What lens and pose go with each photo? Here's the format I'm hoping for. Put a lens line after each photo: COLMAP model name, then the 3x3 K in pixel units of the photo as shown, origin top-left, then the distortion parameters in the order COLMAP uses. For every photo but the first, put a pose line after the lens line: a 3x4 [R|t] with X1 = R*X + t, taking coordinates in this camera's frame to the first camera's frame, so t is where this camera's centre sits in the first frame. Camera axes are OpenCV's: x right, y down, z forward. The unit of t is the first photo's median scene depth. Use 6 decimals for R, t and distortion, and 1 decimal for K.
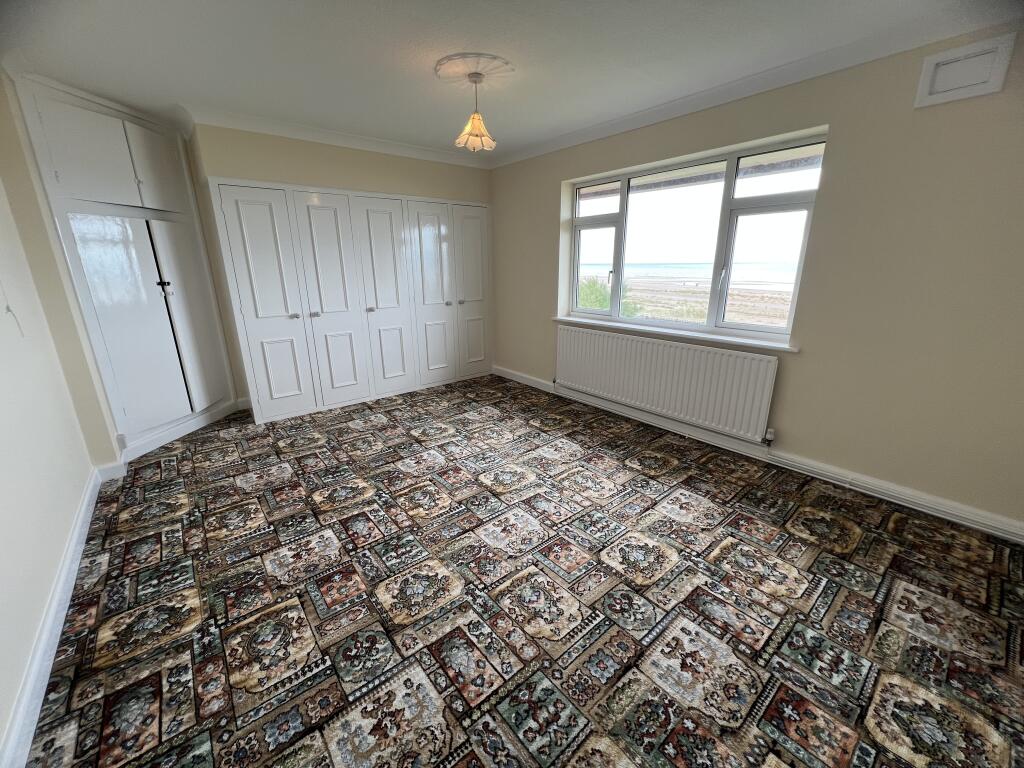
lens RADIAL K [[411.2, 0, 512.2], [0, 411.2, 384.2], [0, 0, 1]] dist [-0.001425, -0.000362]
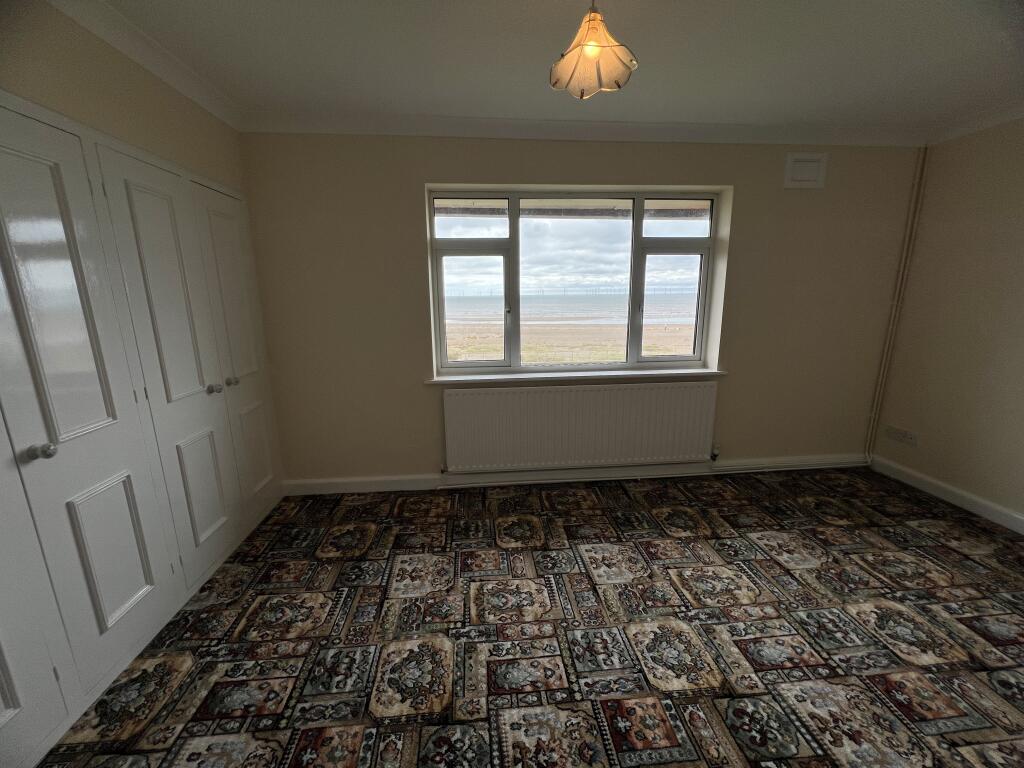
lens RADIAL K [[411.2, 0, 513.0], [0, 411.2, 379.8], [0, 0, 1]] dist [-0.001425, -0.000362]
pose [[0.568992, -0.165221, 0.805574, -0.466866], [0.241142, 0.970067, 0.028635, -0.191650], [-0.786192, 0.177965, 0.591802, 0.634930]]
